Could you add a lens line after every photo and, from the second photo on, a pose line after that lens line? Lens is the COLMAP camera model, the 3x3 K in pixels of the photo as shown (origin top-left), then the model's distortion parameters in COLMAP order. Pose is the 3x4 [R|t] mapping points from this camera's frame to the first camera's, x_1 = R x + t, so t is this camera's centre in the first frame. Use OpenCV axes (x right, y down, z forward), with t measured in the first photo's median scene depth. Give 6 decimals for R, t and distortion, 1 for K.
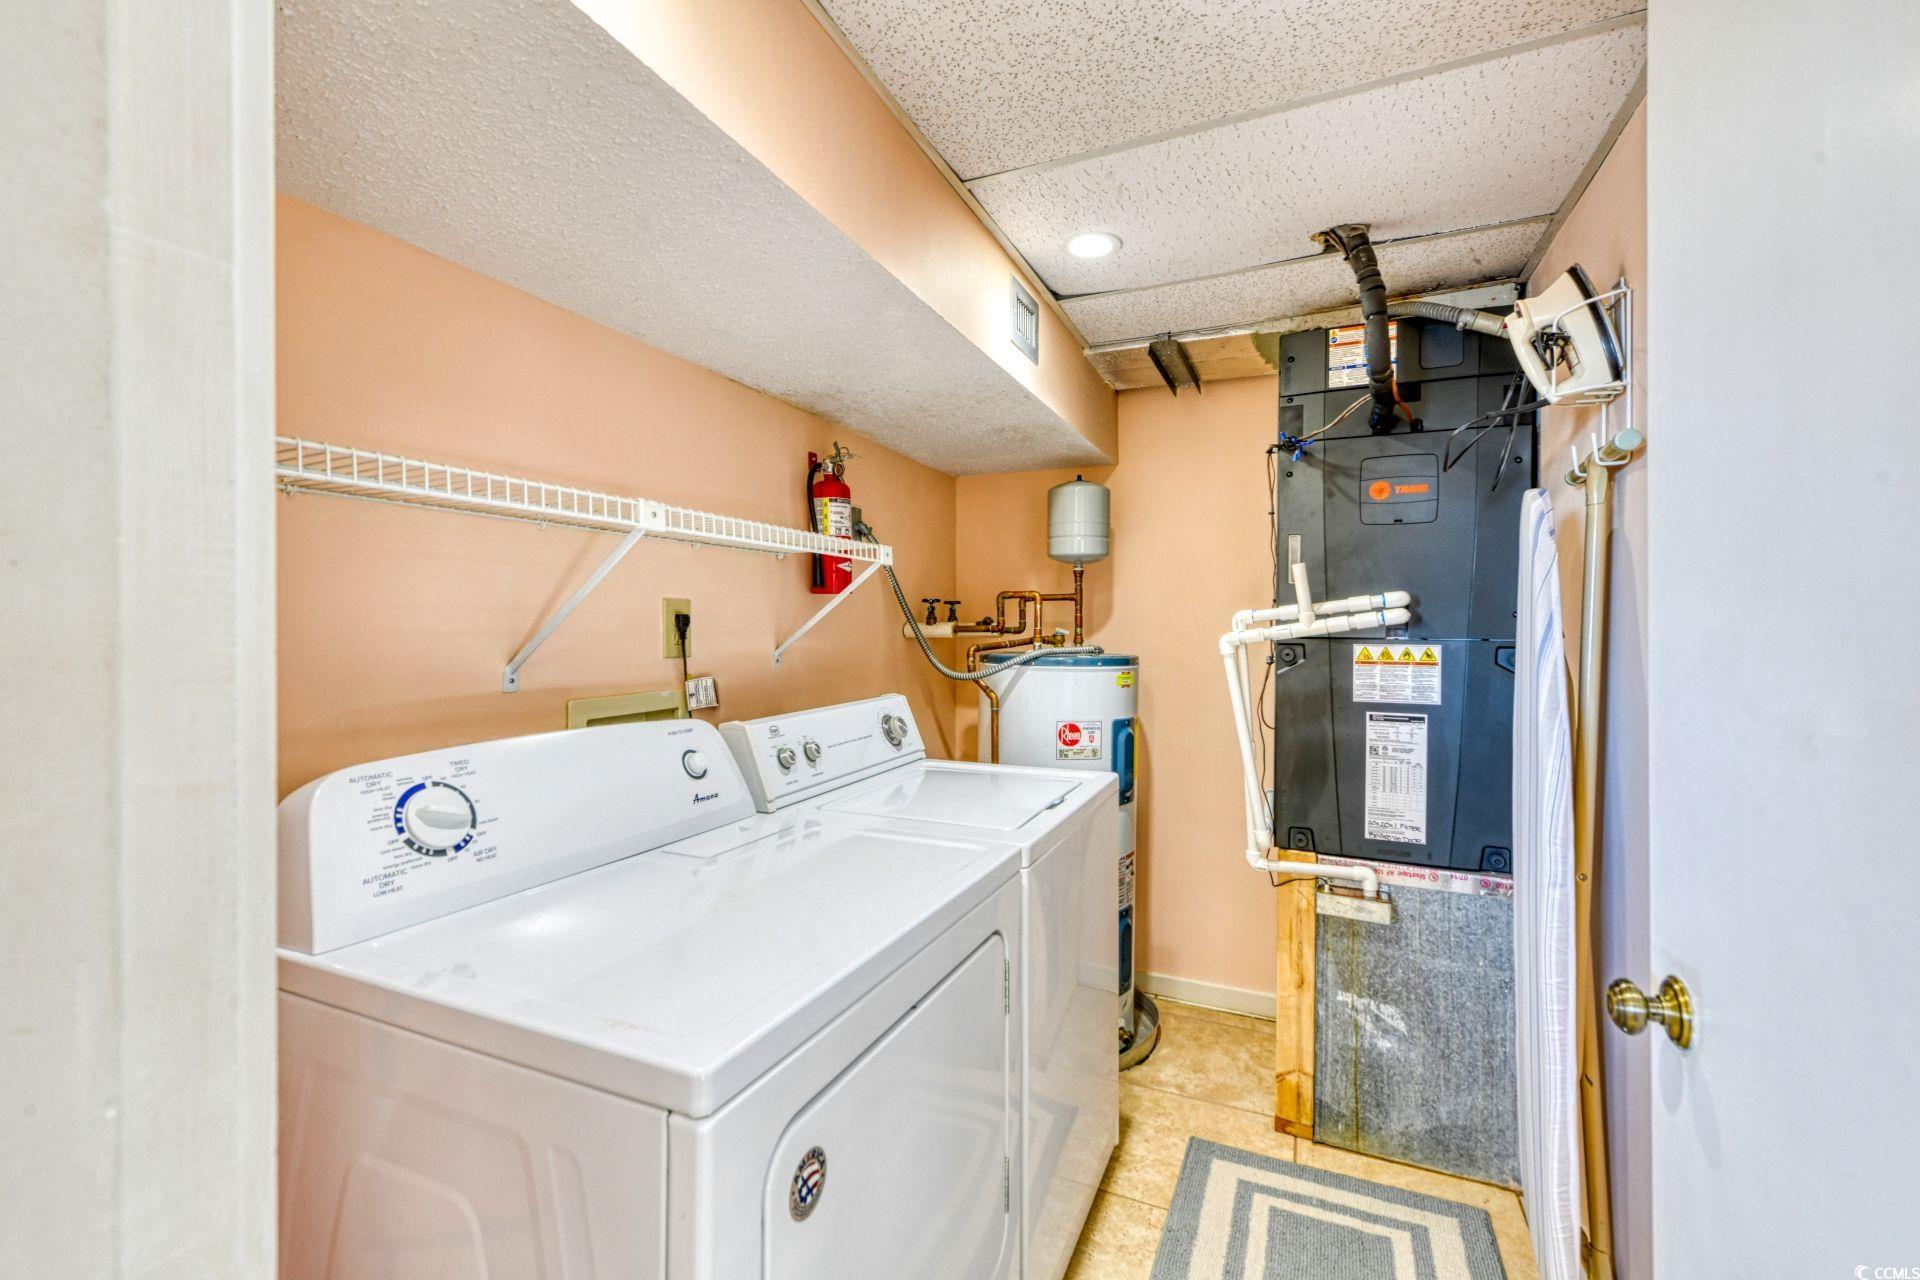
lens RADIAL K [[823.6, 0, 955.3], [0, 823.6, 626.7], [0, 0, 1]] dist [0.000869, 0.000022]
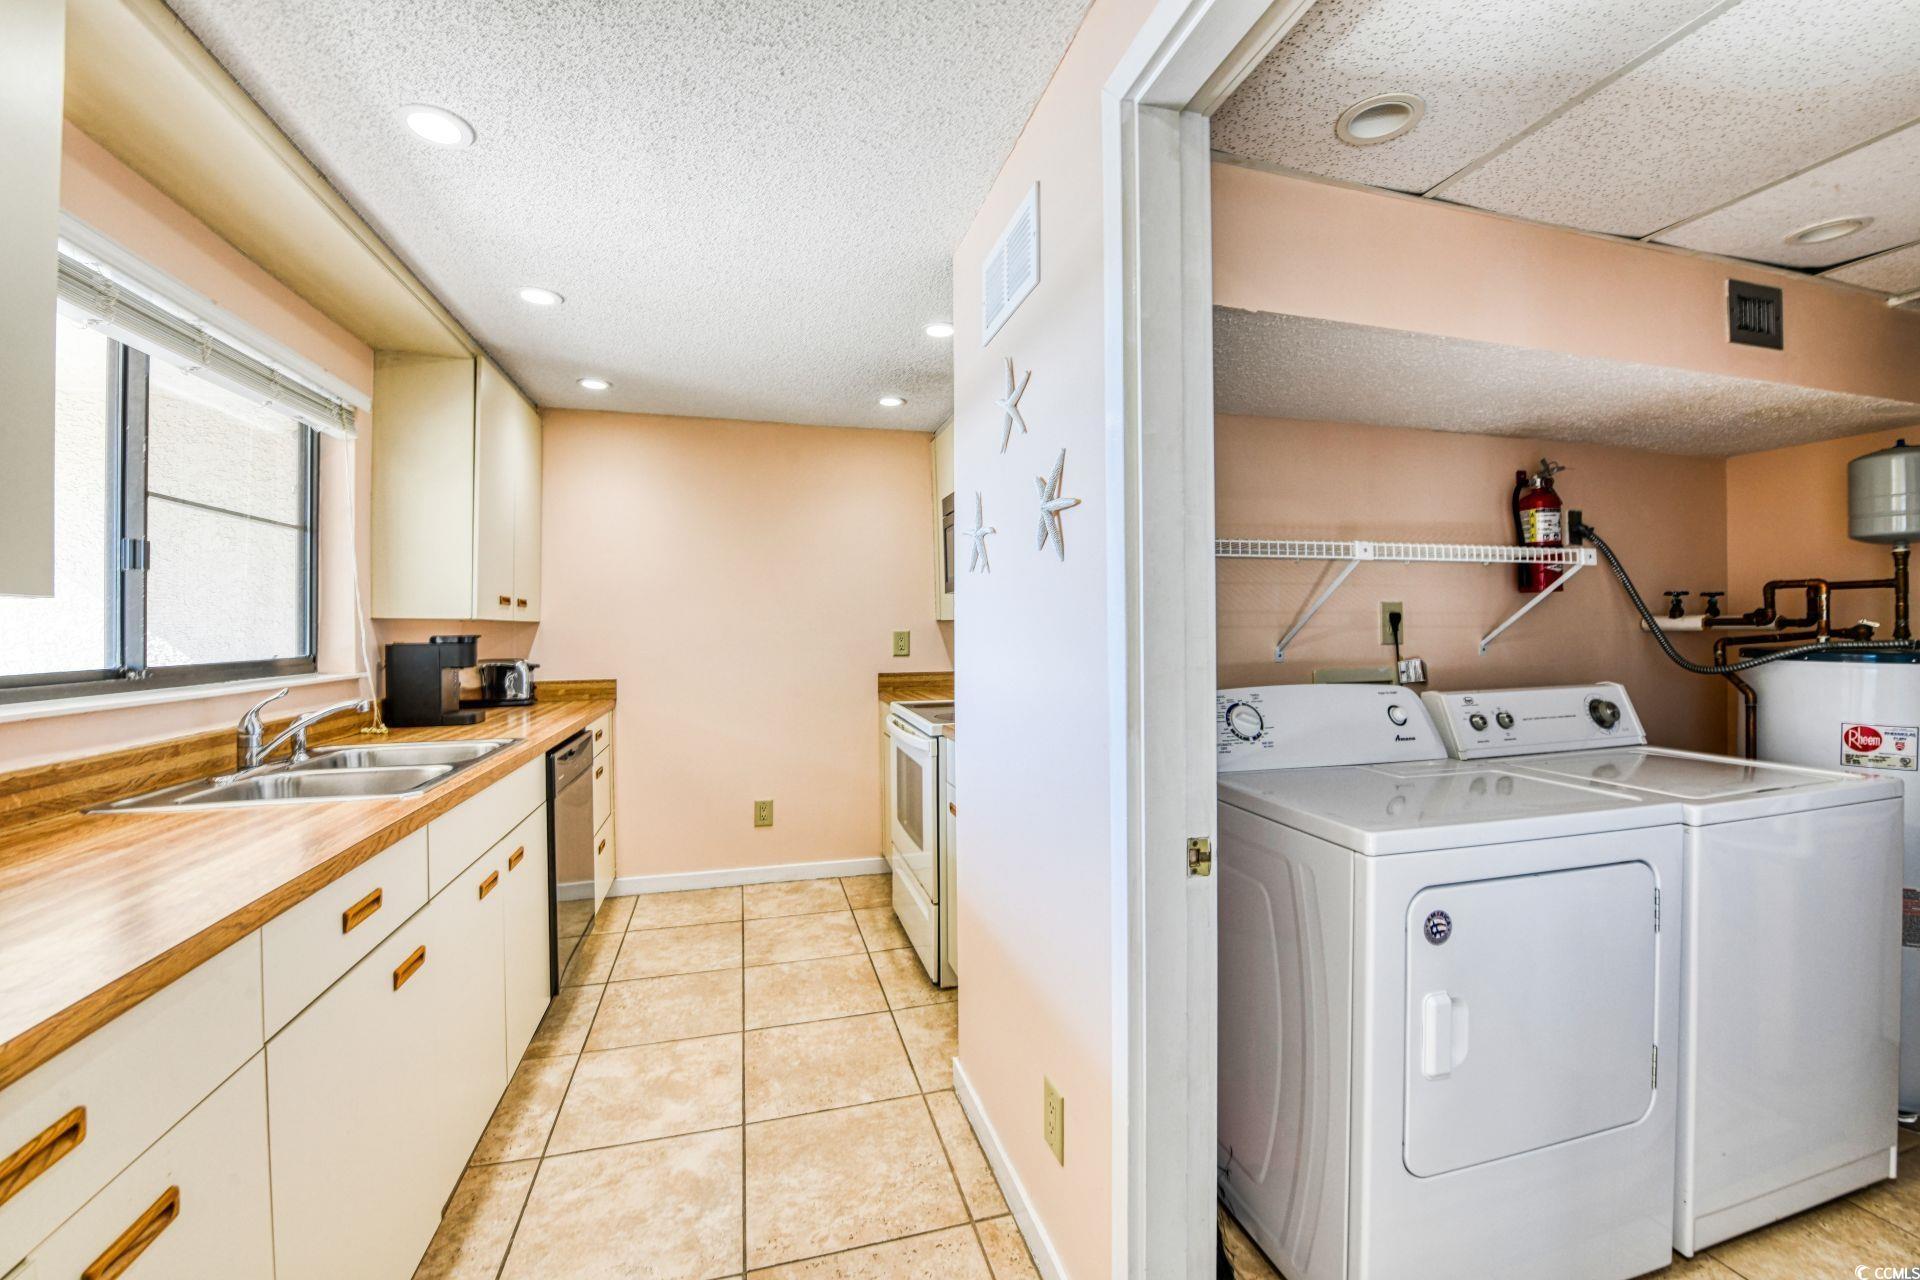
lens RADIAL K [[775.6, 0, 964.4], [0, 775.6, 627.7], [0, 0, 1]] dist [-0.016773, -0.002479]
pose [[0.641195, -0.003706, -0.767369, 0.171127], [0.008114, 0.999965, 0.001950, 0.000983], [0.767335, -0.007476, 0.641203, -0.332161]]
